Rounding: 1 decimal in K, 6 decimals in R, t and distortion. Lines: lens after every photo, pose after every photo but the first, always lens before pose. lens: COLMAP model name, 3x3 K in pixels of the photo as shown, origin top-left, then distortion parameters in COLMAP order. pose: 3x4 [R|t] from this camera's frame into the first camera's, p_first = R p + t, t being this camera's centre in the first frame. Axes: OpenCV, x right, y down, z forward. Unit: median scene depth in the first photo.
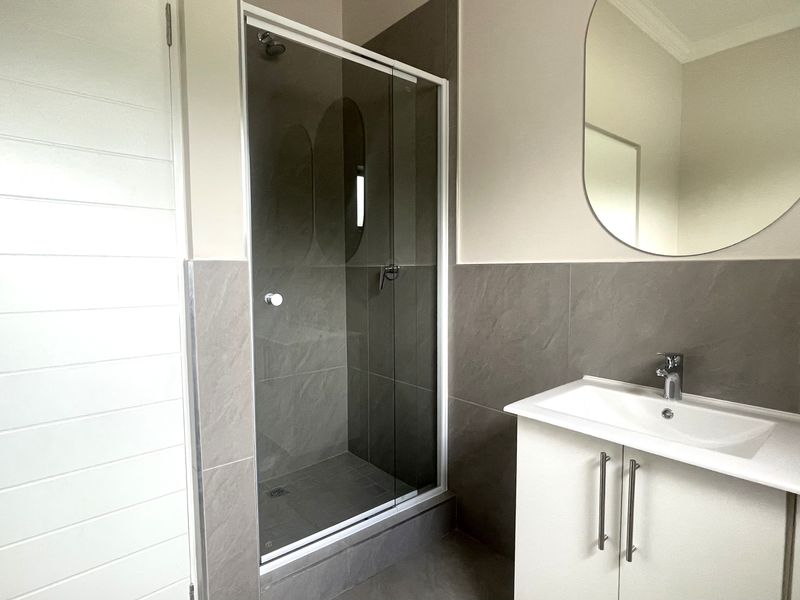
lens RADIAL K [[433.8, 0, 400.0], [0, 433.8, 300.0], [0, 0, 1]] dist [-0.013549, -0.000539]
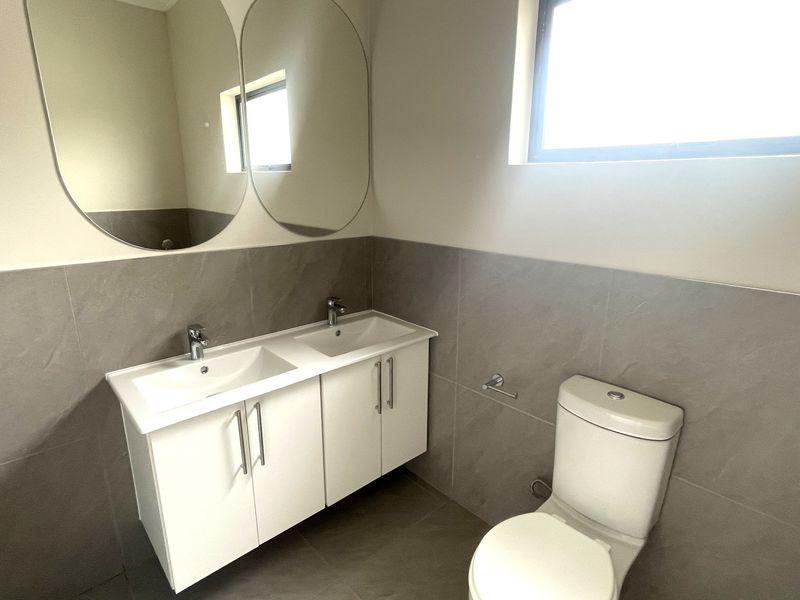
lens RADIAL K [[433.8, 0, 400.0], [0, 433.8, 300.0], [0, 0, 1]] dist [-0.013549, -0.000539]
pose [[-0.033604, -0.248859, 0.967957, -0.567933], [0.072086, 0.965378, 0.250698, -0.209240], [-0.996832, 0.078201, -0.014502, 0.349414]]
